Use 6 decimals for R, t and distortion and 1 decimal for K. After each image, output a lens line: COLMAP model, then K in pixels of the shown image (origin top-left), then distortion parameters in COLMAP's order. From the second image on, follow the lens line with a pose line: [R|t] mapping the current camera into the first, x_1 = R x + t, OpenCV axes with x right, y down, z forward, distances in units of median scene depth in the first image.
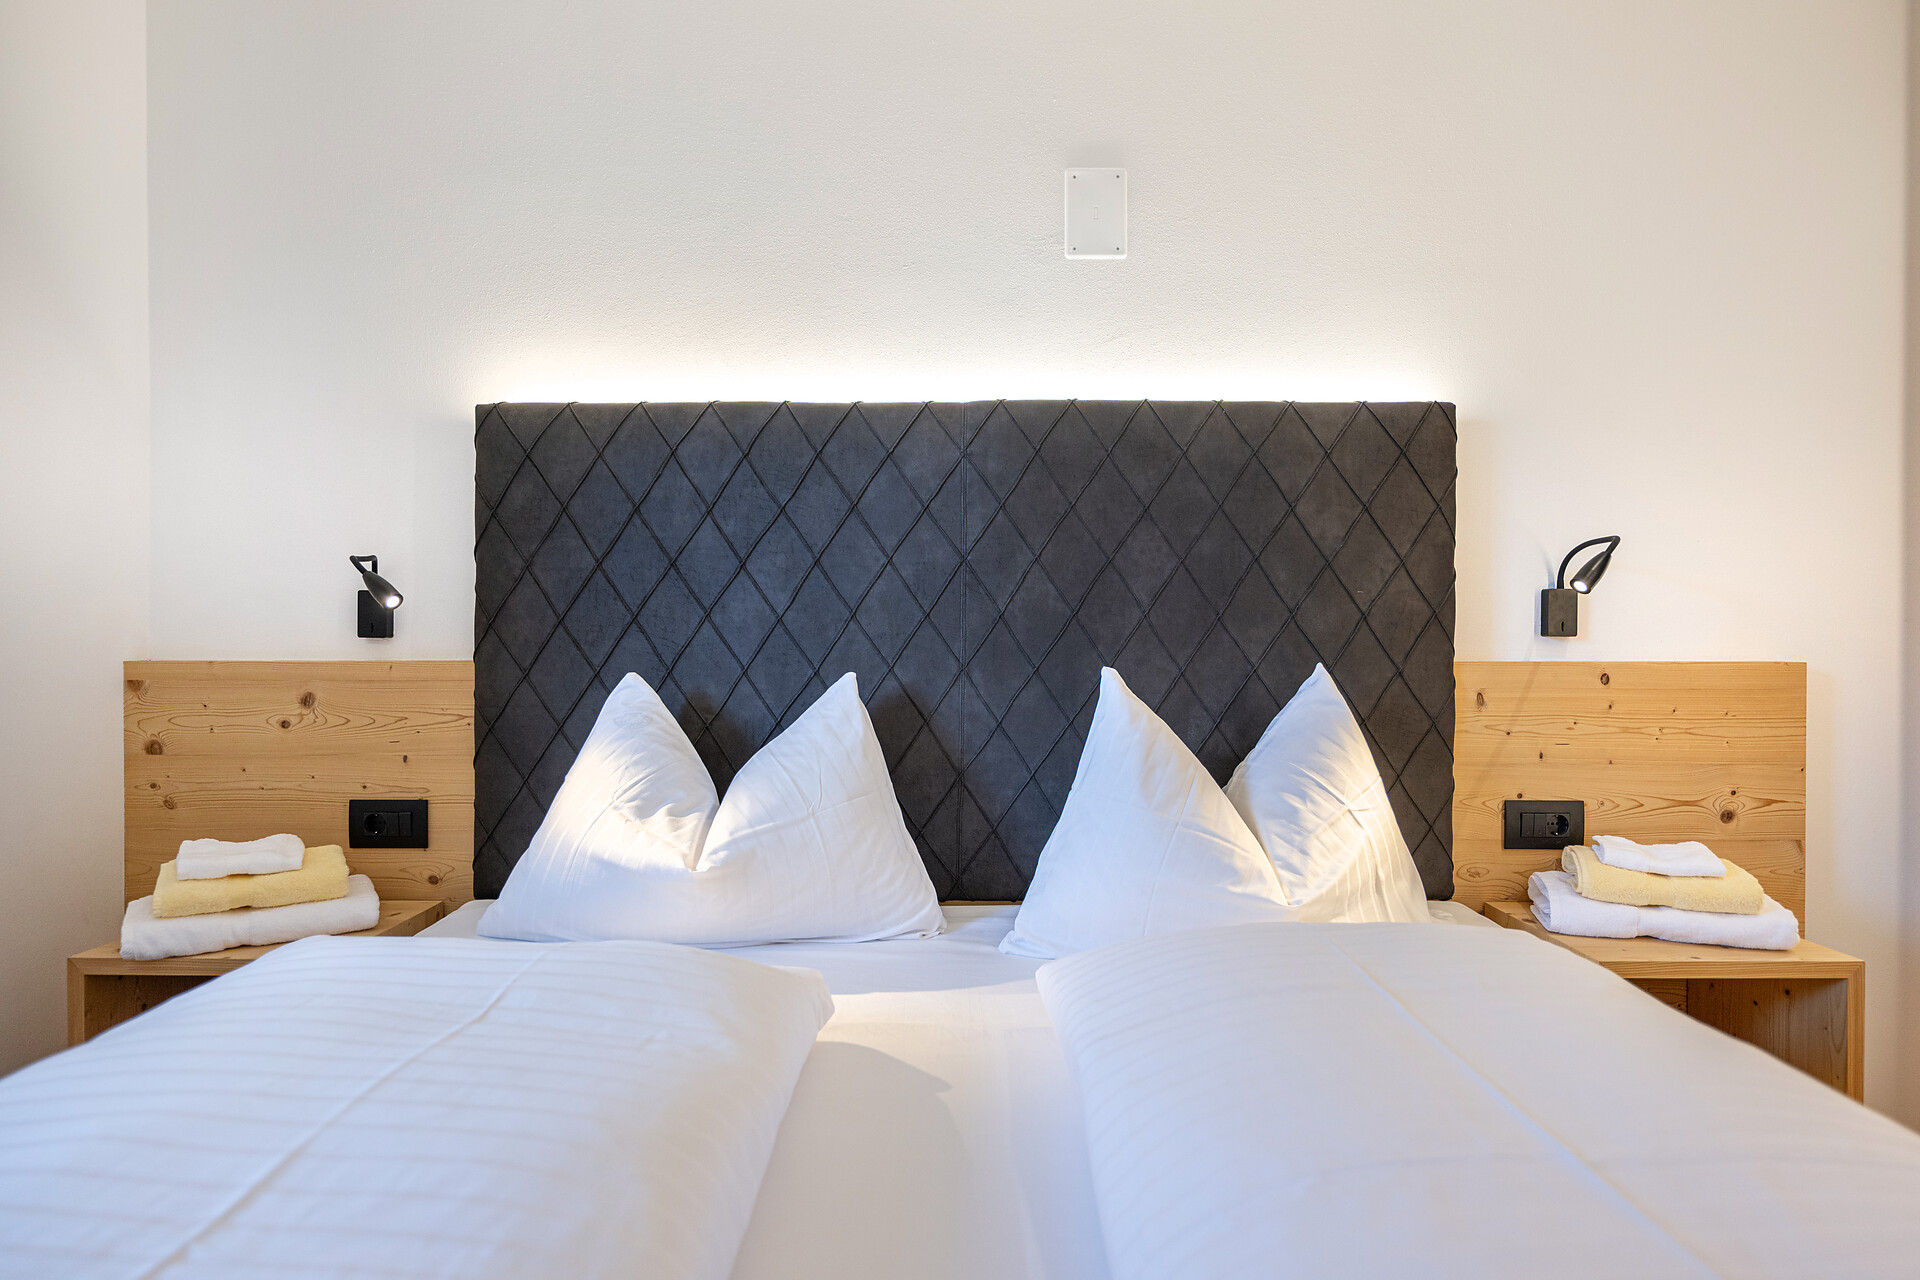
lens RADIAL K [[1065.7, 0, 960.0], [0, 1065.7, 640.0], [0, 0, 1]] dist [-0.001557, -0.000349]
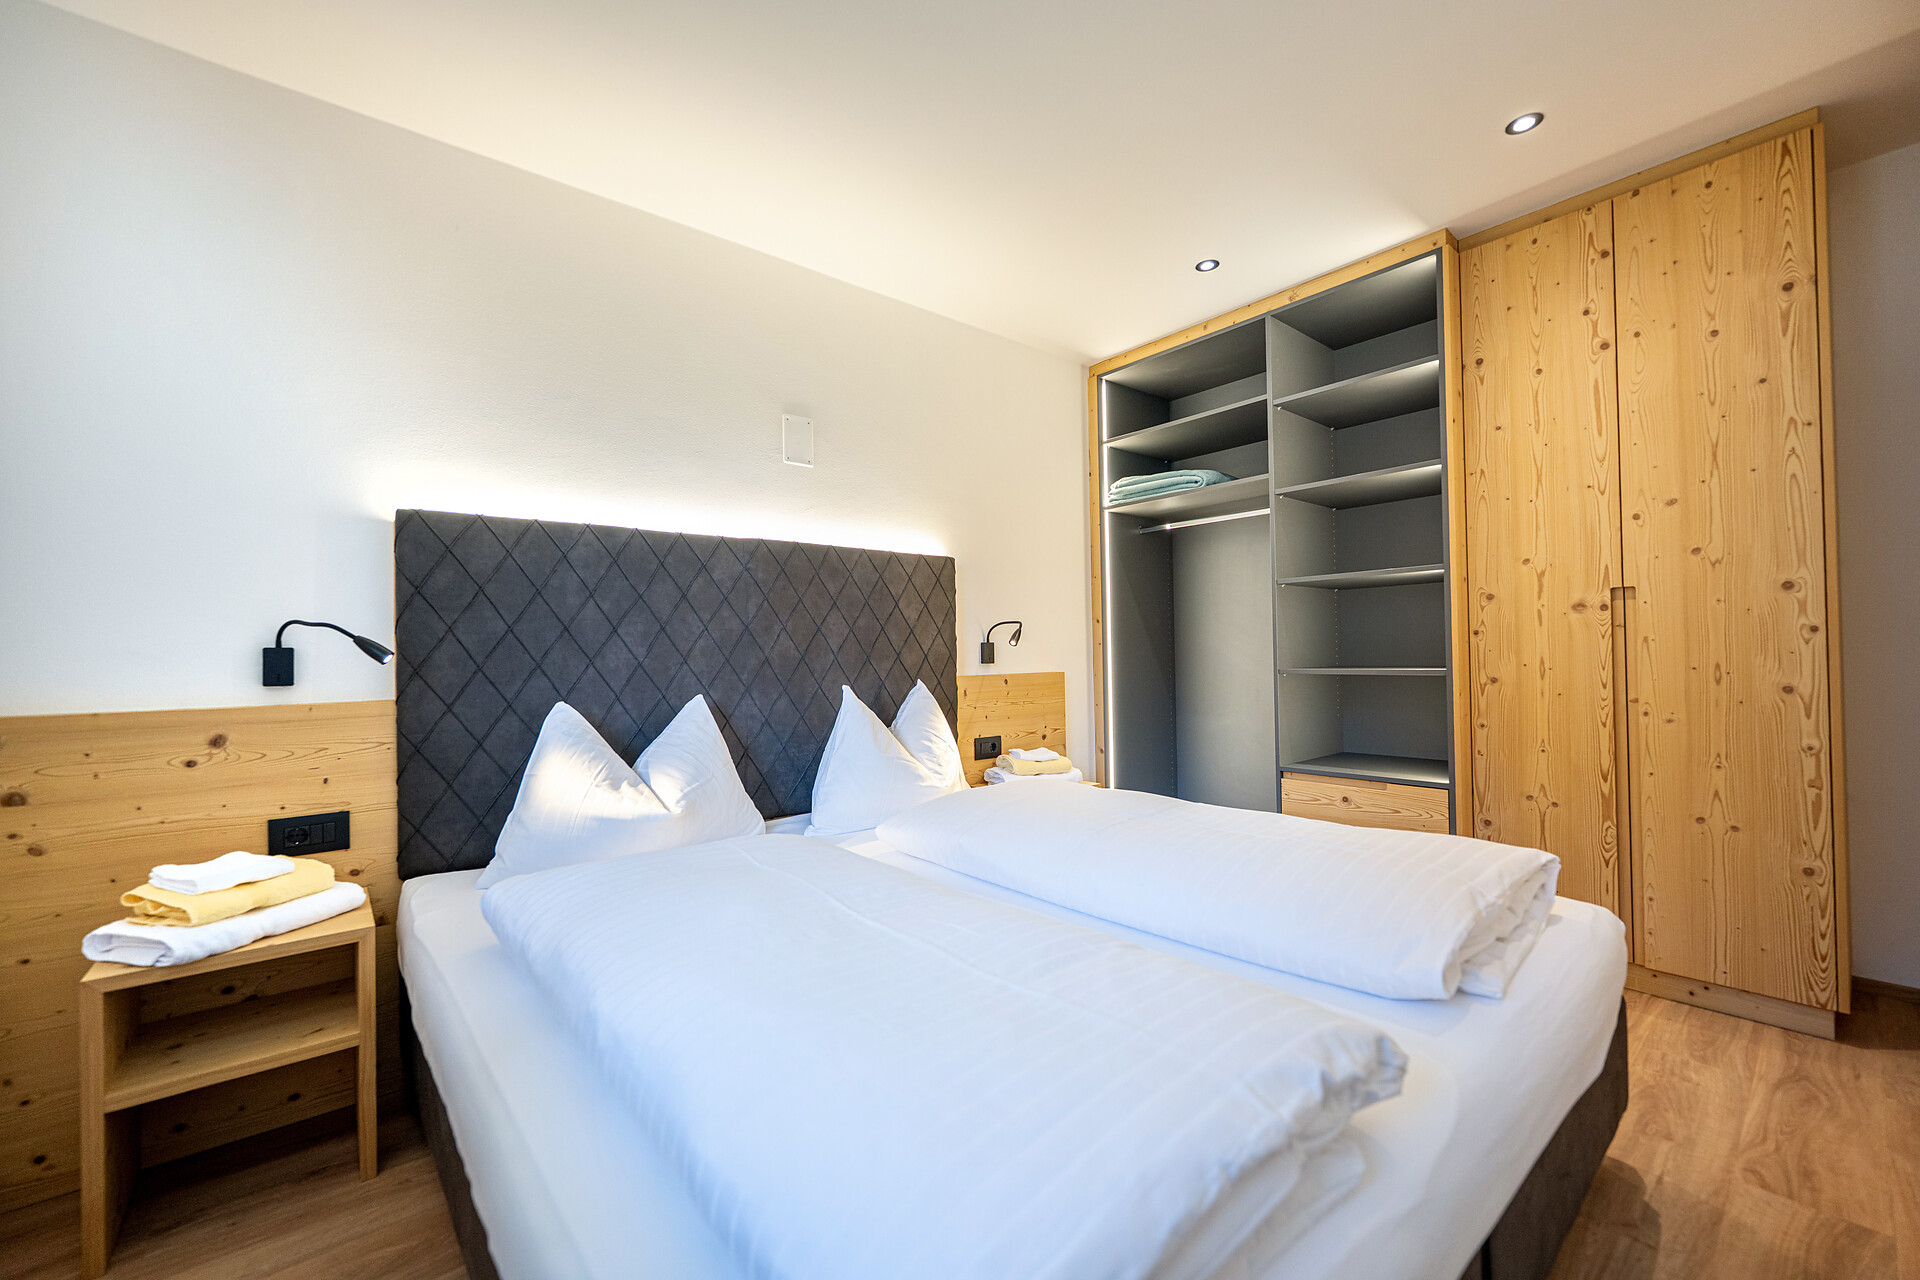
lens RADIAL K [[759.3, 0, 958.3], [0, 759.3, 645.9], [0, 0, 1]] dist [-0.000860, 0.000062]
pose [[0.758661, -0.007324, 0.651444, -0.548855], [0.022862, 0.999620, -0.015387, -0.018110], [-0.651084, 0.026567, 0.758541, -0.181552]]
